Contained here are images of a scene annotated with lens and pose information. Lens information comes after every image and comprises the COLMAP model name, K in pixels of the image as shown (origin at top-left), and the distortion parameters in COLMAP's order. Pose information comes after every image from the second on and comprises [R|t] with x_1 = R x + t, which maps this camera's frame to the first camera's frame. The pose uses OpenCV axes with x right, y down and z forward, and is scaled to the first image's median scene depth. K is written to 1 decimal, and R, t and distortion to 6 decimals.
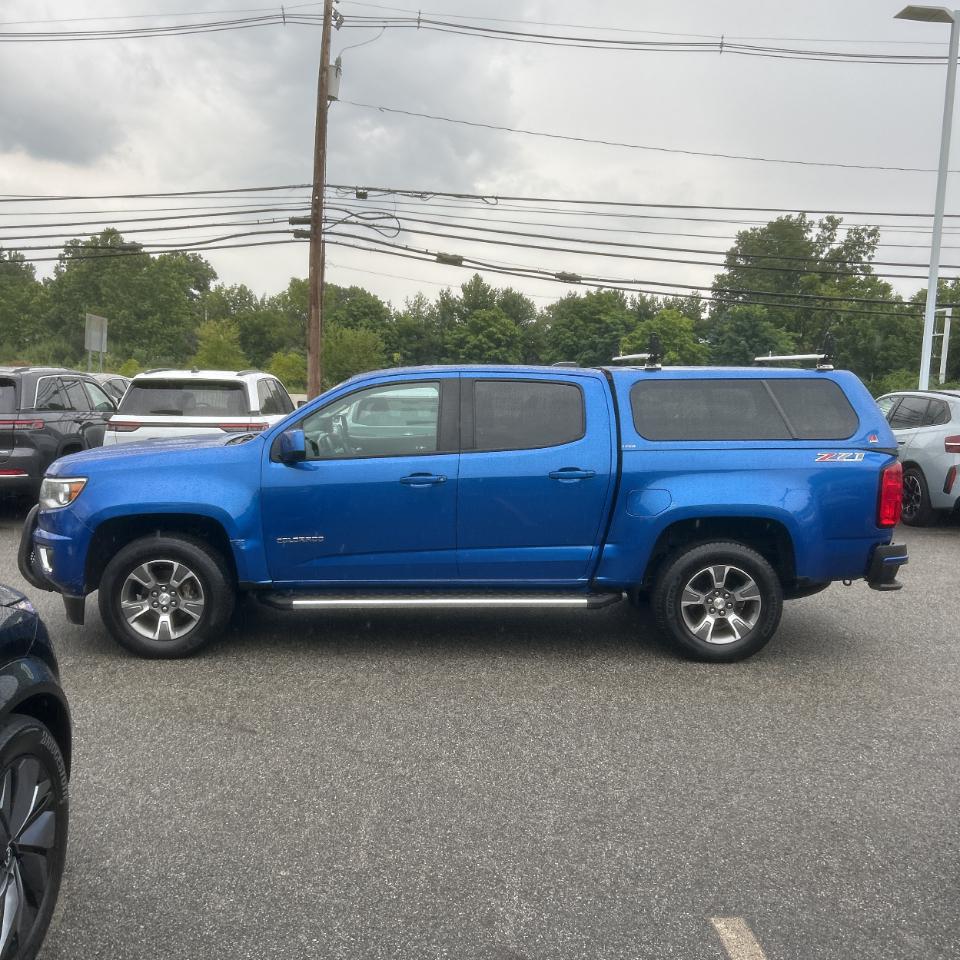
lens RADIAL K [[1008.1, 0, 463.1], [0, 1008.1, 477.6], [0, 0, 1]] dist [0.160469, -0.482868]
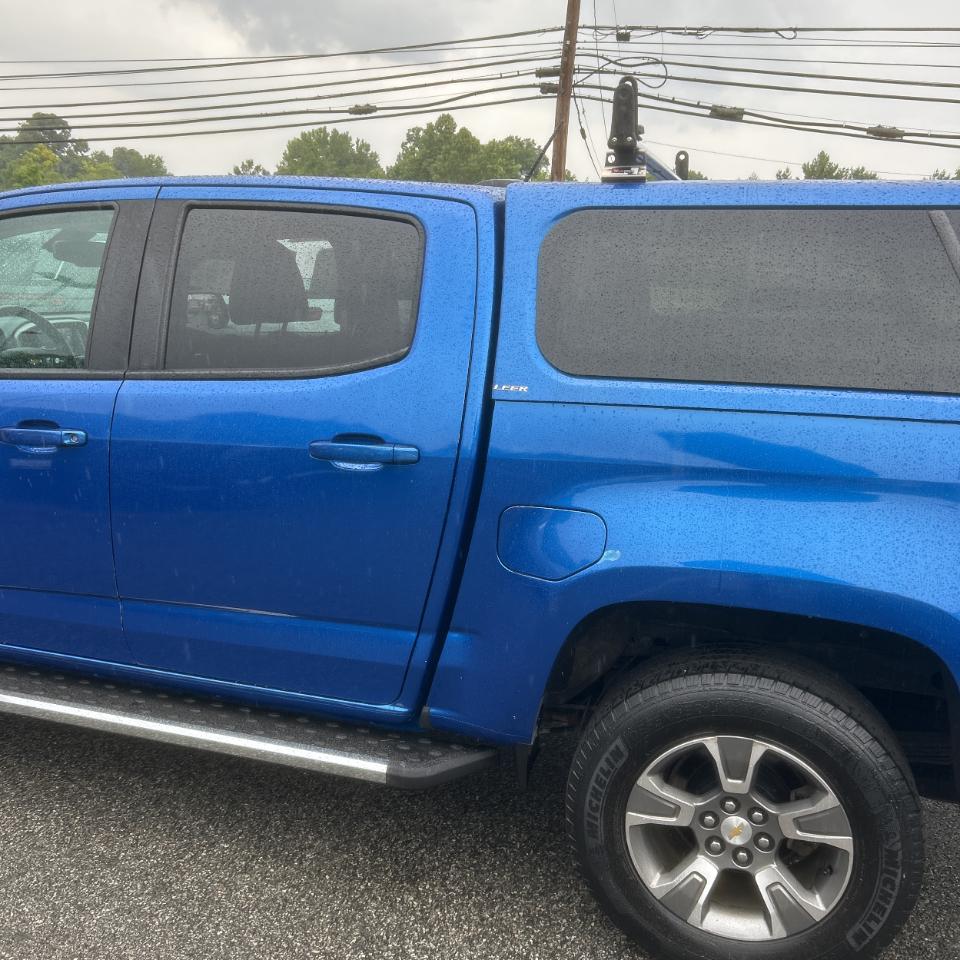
lens RADIAL K [[991.7, 0, 465.0], [0, 991.7, 468.5], [0, 0, 1]] dist [0.022929, -0.007380]
pose [[0.941850, 0.087956, -0.324319, 0.071120], [-0.055740, 0.992659, 0.107337, -0.010484], [0.331379, -0.083018, 0.939838, 0.172394]]
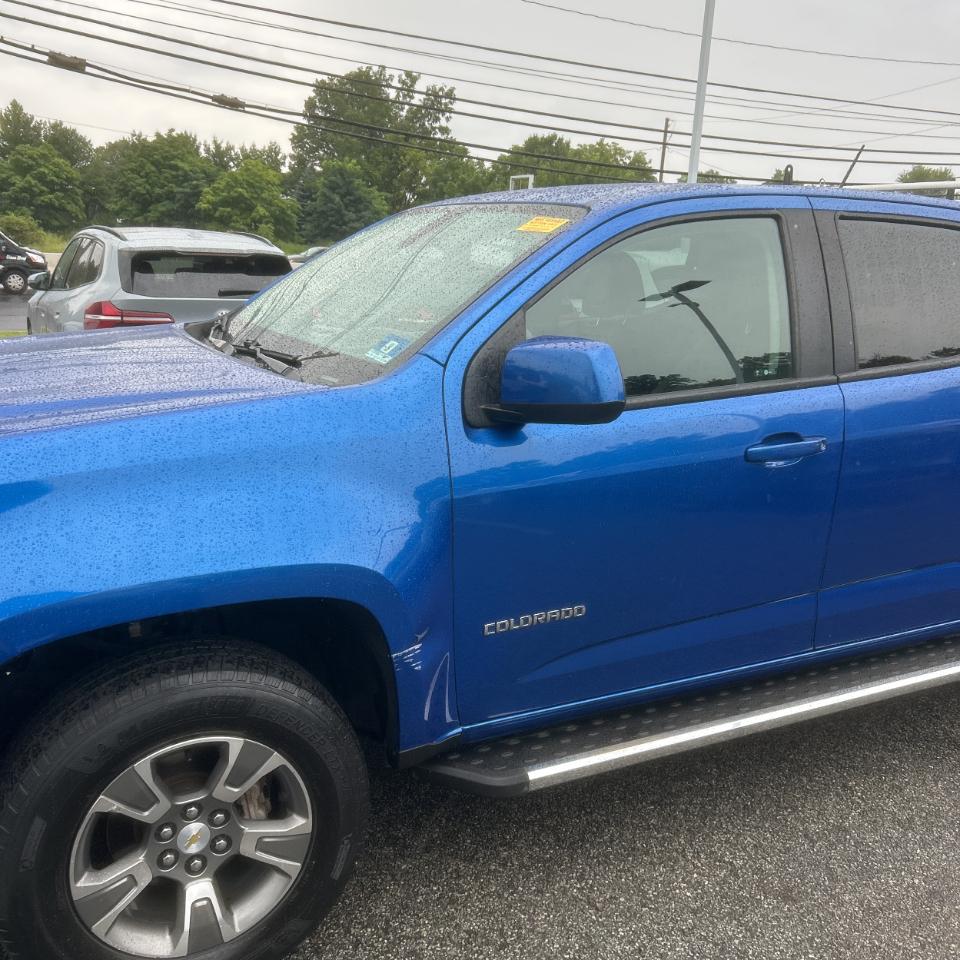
lens RADIAL K [[993.4, 0, 470.8], [0, 993.4, 479.6], [0, 0, 1]] dist [0.023193, -0.004964]
pose [[0.896727, -0.079954, 0.435303, -0.091676], [0.017984, 0.989317, 0.144665, -0.012823], [-0.442219, -0.121896, 0.888585, 0.178143]]
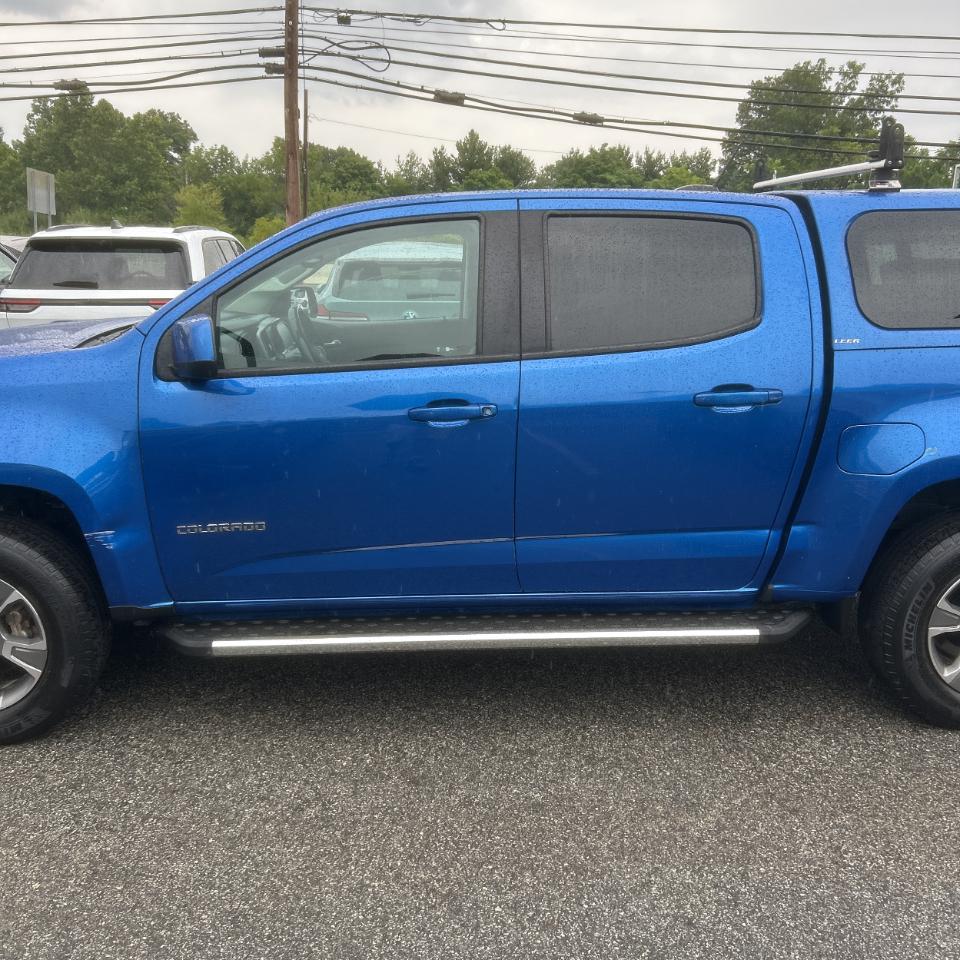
lens RADIAL K [[993.4, 0, 470.8], [0, 993.4, 479.6], [0, 0, 1]] dist [0.023193, -0.004964]
pose [[0.999840, -0.013136, 0.012159, -0.009694], [0.011415, 0.991160, 0.132181, -0.008082], [-0.013788, -0.132021, 0.991151, 0.128731]]
